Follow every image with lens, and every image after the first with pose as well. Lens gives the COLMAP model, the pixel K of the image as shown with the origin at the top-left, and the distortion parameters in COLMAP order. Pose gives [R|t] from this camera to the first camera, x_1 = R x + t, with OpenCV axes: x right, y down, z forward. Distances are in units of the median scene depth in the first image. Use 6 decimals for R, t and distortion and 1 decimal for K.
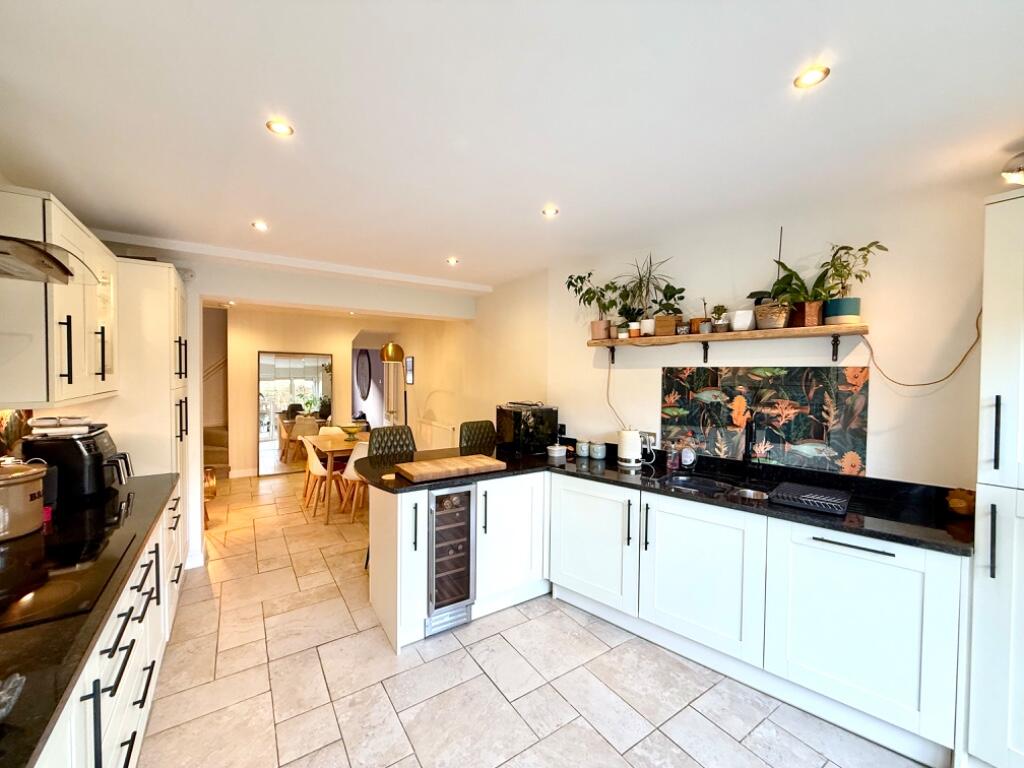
lens RADIAL K [[409.3, 0, 507.5], [0, 409.3, 385.4], [0, 0, 1]] dist [0.002797, -0.000360]
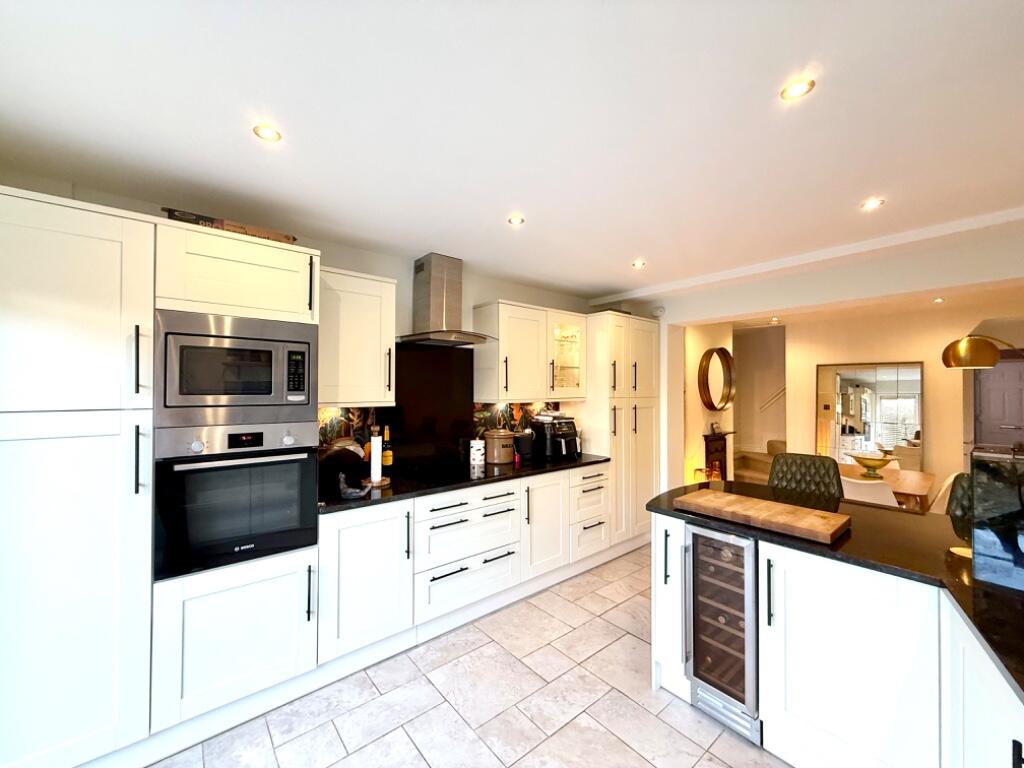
lens RADIAL K [[409.3, 0, 508.4], [0, 409.3, 383.5], [0, 0, 1]] dist [0.002797, -0.000360]
pose [[0.097846, -0.022014, -0.994958, 0.567988], [-0.027390, 0.999317, -0.024804, 0.003498], [0.994825, 0.029679, 0.097177, 0.512656]]
